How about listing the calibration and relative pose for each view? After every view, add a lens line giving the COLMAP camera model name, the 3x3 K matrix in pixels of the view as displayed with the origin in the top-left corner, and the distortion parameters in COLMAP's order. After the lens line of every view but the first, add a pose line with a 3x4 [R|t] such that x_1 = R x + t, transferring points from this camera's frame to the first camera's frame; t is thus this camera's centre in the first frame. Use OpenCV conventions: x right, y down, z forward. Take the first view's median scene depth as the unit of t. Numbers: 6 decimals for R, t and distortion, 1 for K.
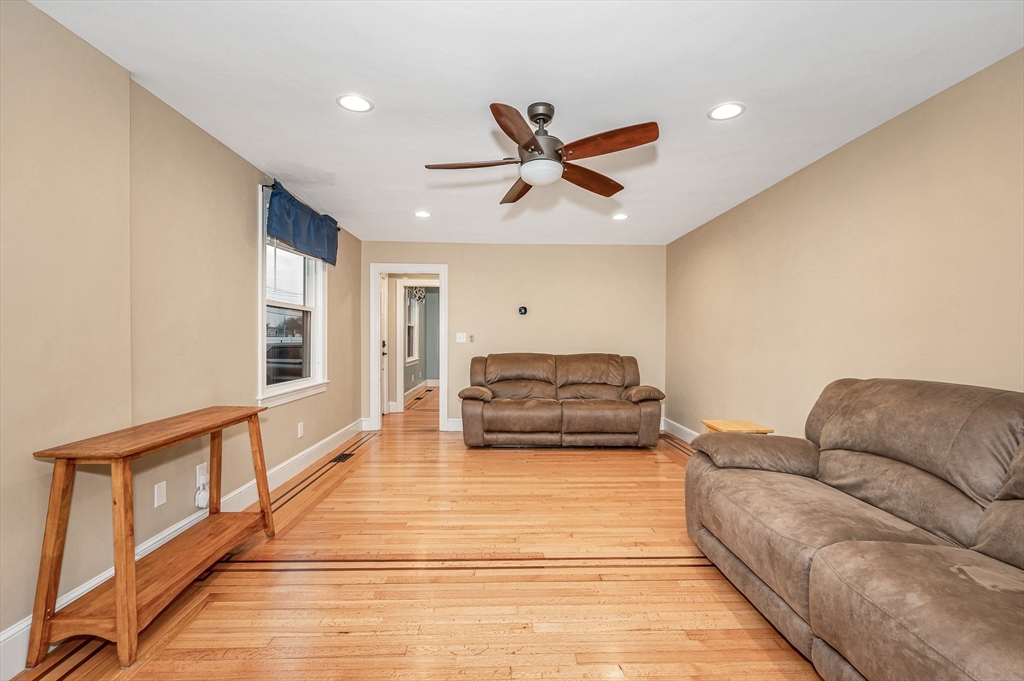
lens RADIAL K [[458.1, 0, 505.5], [0, 458.1, 337.4], [0, 0, 1]] dist [-0.002462, -0.000404]
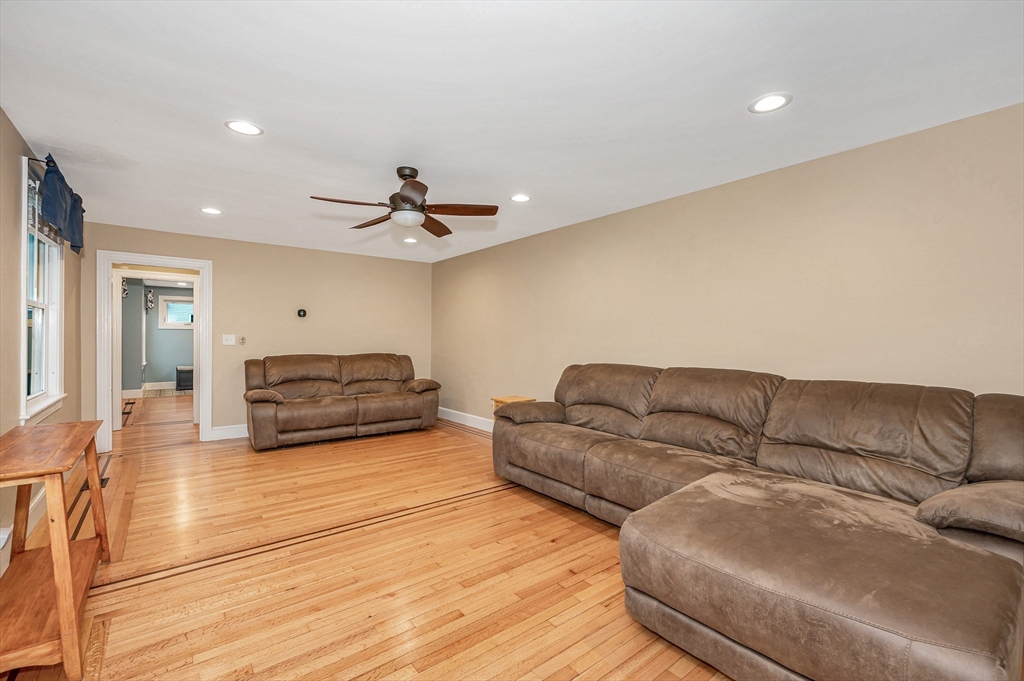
lens RADIAL K [[458.1, 0, 505.5], [0, 458.1, 337.4], [0, 0, 1]] dist [-0.002462, -0.000404]
pose [[0.814531, -0.004491, 0.580103, -0.299756], [0.001830, 0.999985, 0.005173, -0.013378], [-0.580118, -0.003152, 0.814527, -0.160352]]
